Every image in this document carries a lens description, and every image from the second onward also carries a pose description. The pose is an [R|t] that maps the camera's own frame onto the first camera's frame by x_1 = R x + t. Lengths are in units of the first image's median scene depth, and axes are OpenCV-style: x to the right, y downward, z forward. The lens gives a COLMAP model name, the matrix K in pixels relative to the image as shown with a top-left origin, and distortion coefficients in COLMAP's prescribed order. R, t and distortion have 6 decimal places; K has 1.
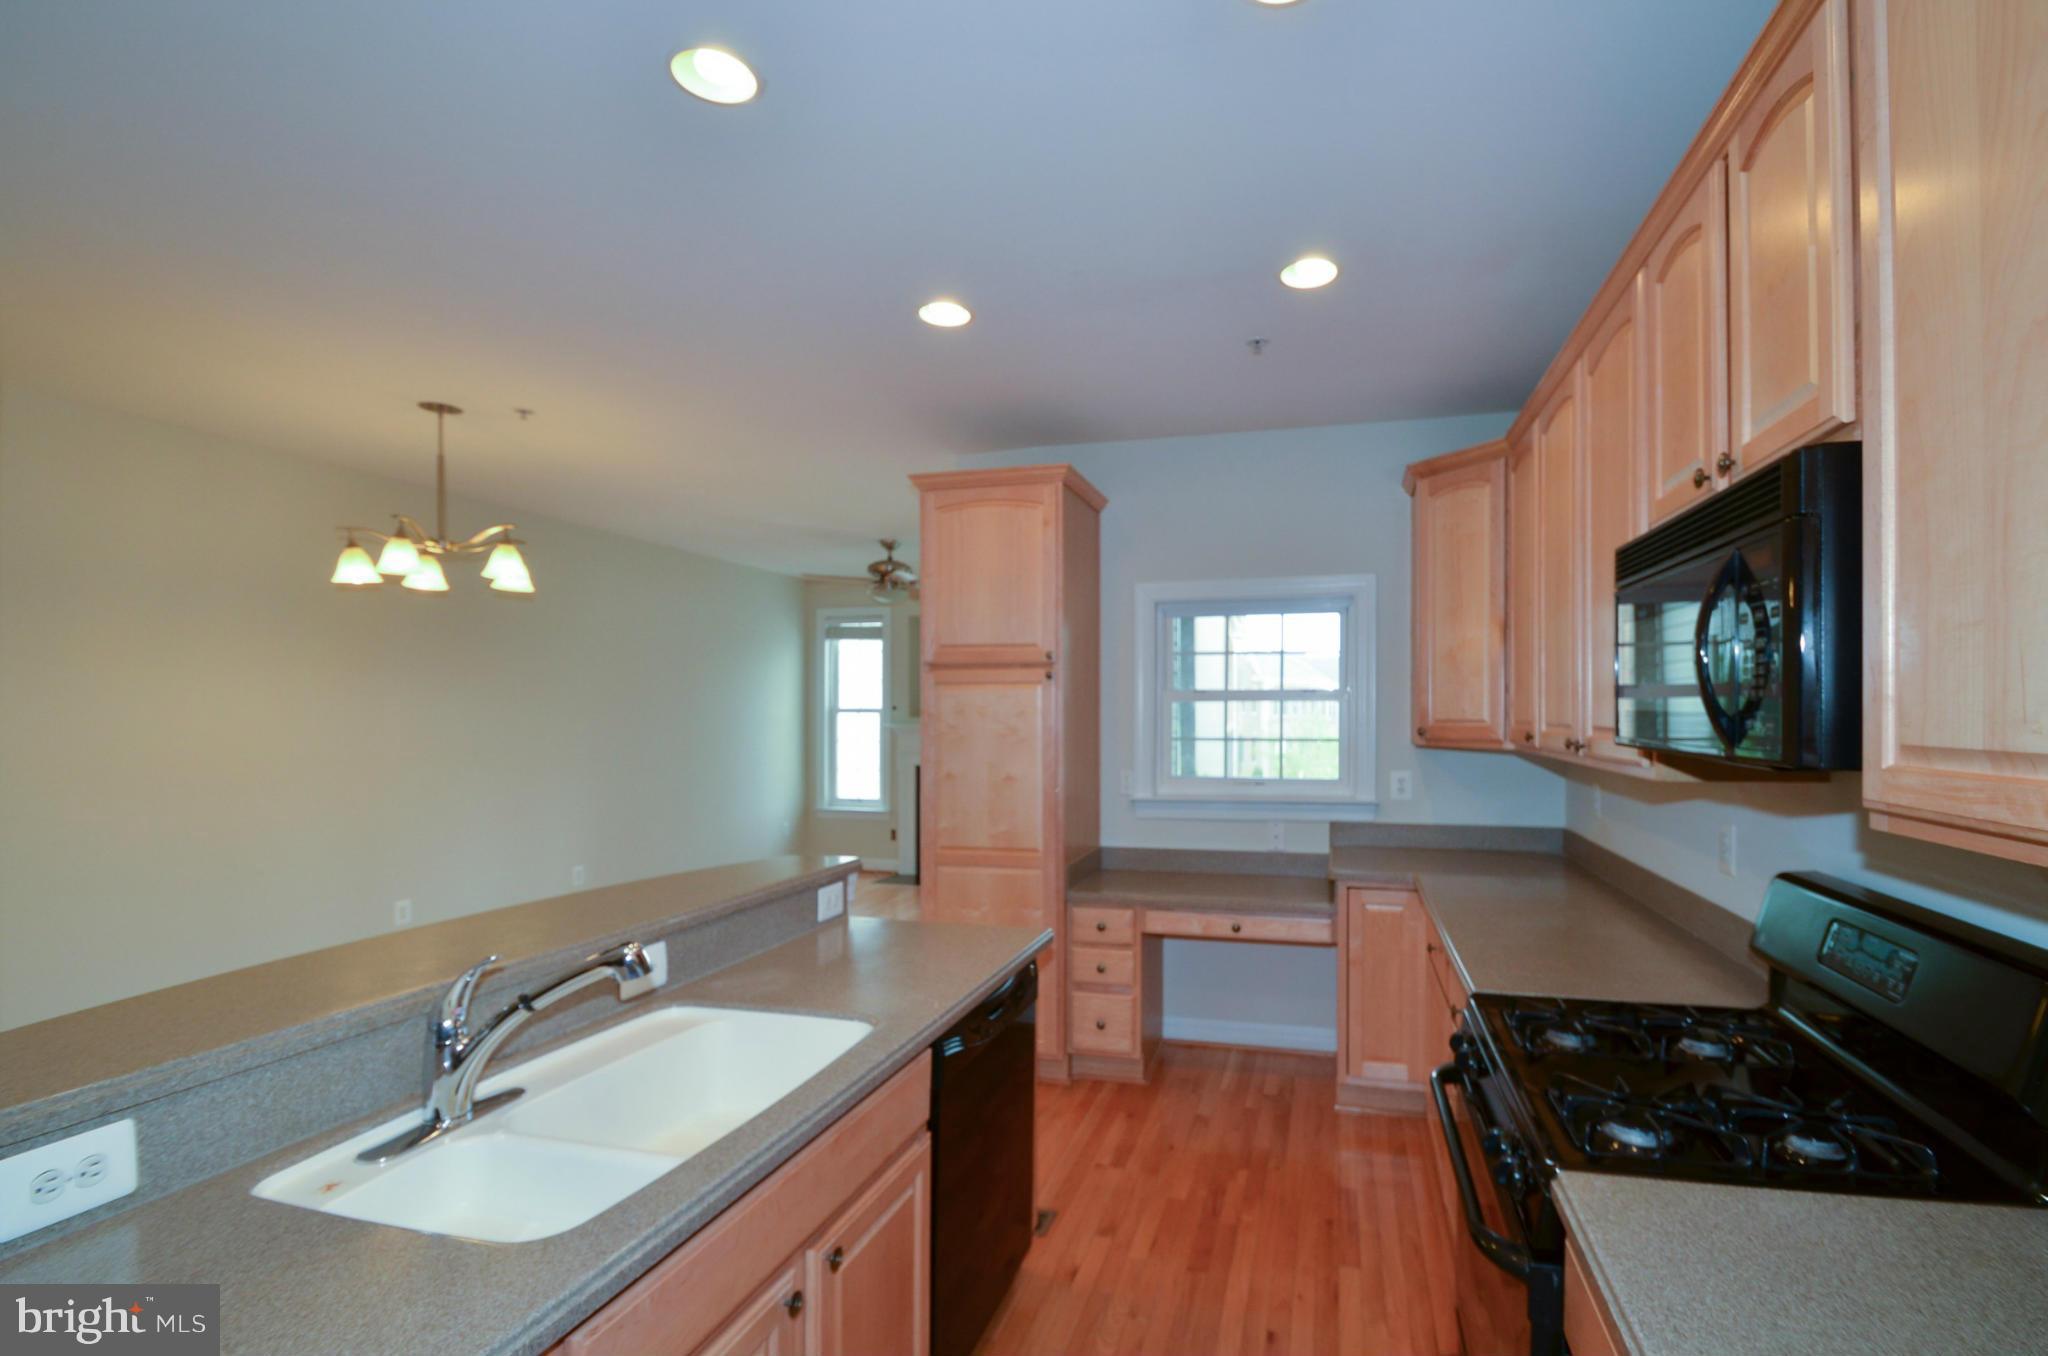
lens RADIAL K [[927.0, 0, 1117.7], [0, 927.0, 707.8], [0, 0, 1]] dist [0.000874, -0.000105]
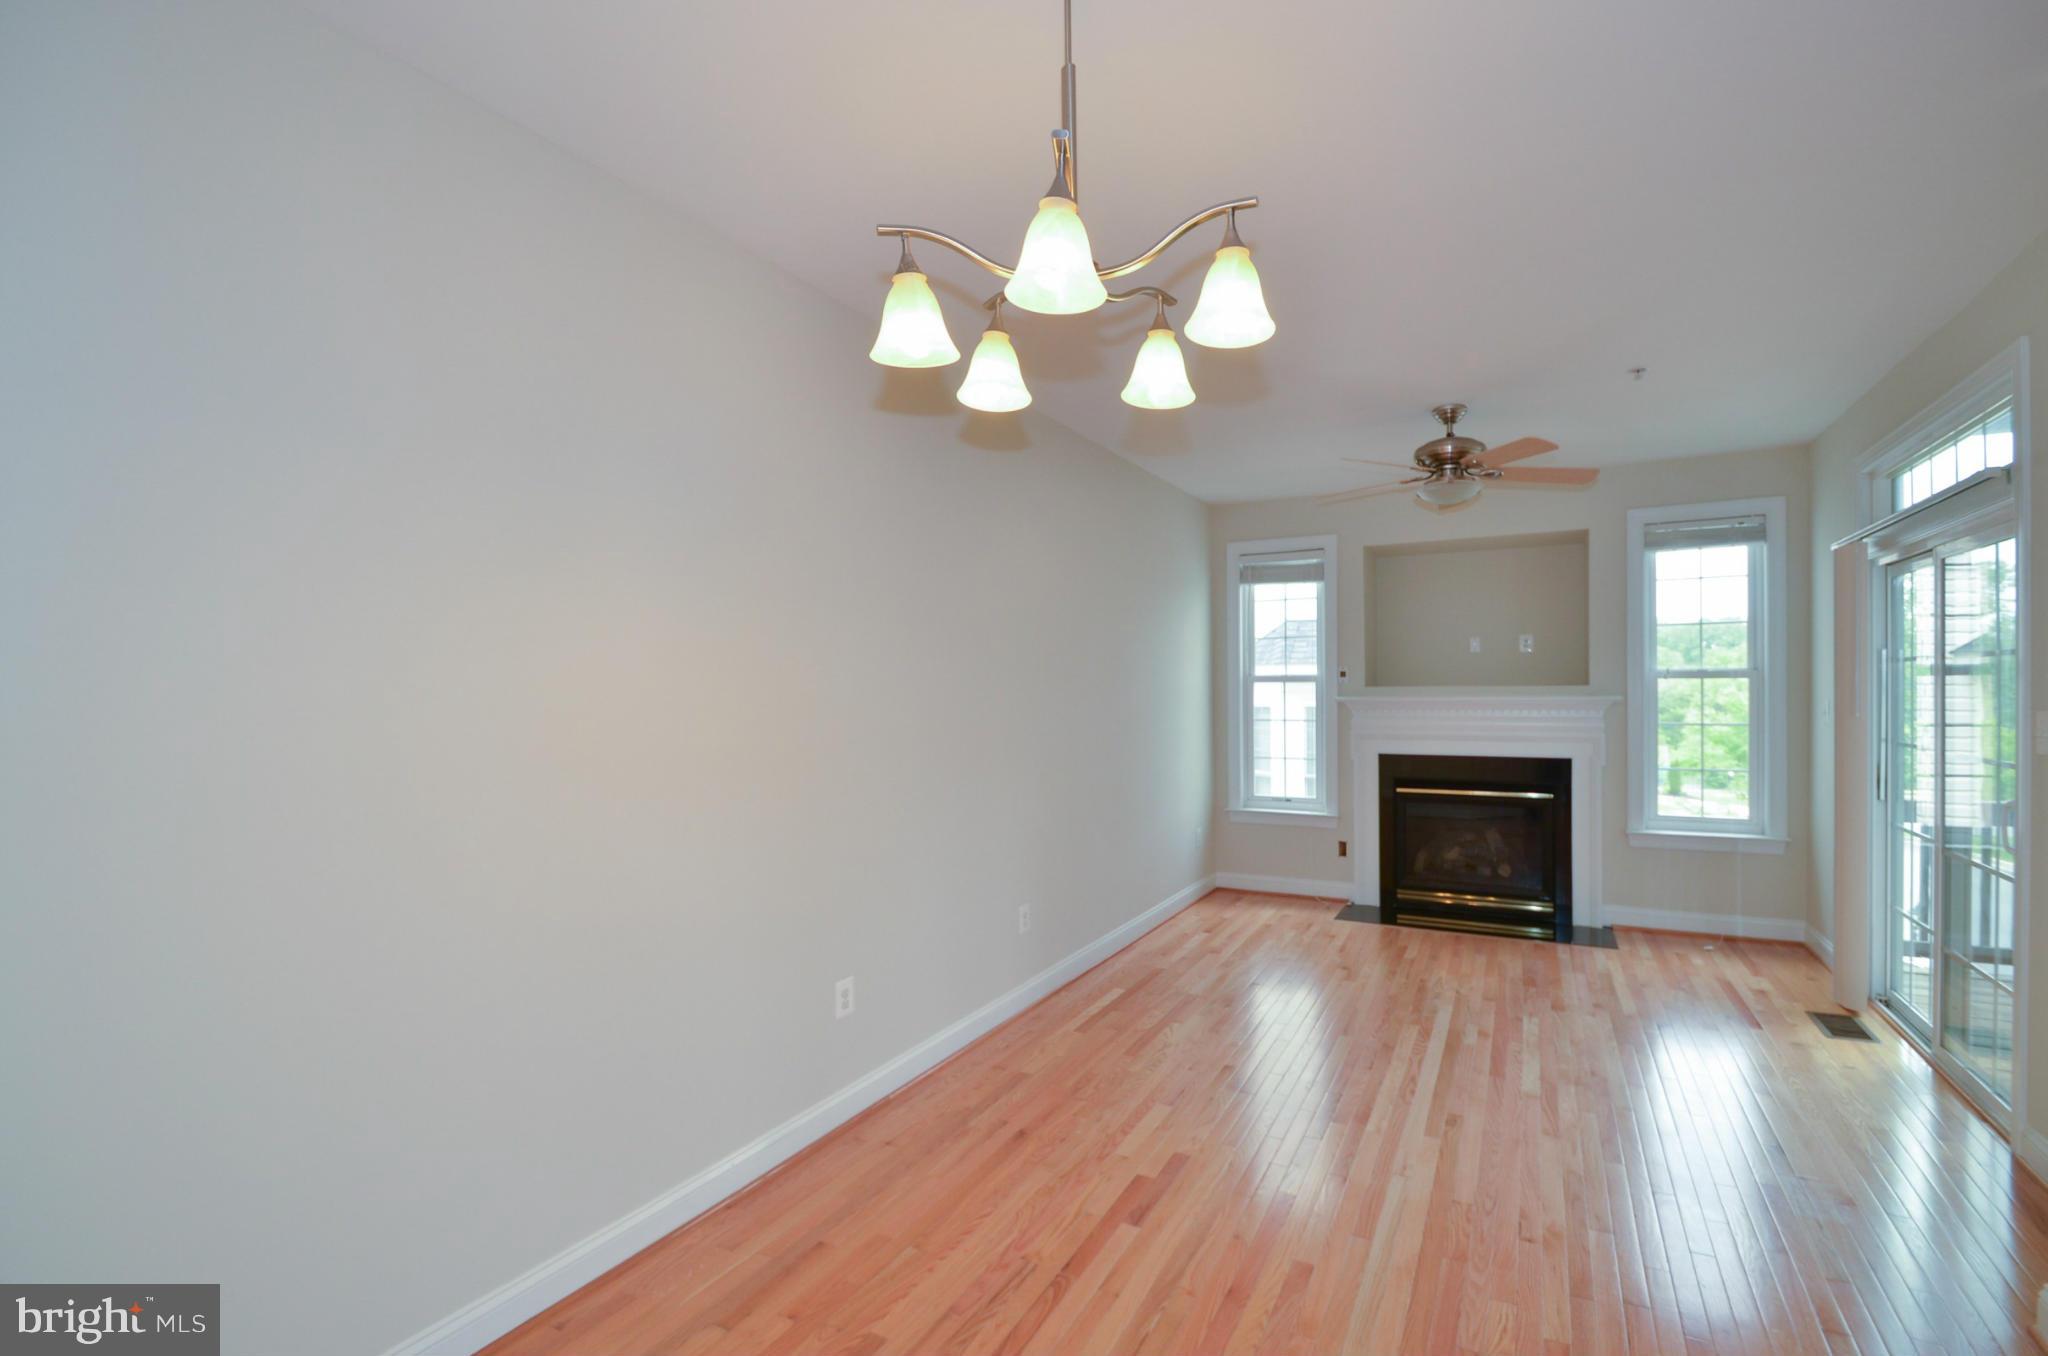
lens RADIAL K [[894.6, 0, 1052.4], [0, 894.6, 684.4], [0, 0, 1]] dist [0.000765, -0.014160]
pose [[0.966488, -0.010857, -0.256481, -0.281324], [0.011379, 0.999935, 0.000552, 0.005431], [0.256458, -0.003452, 0.966549, 0.265673]]
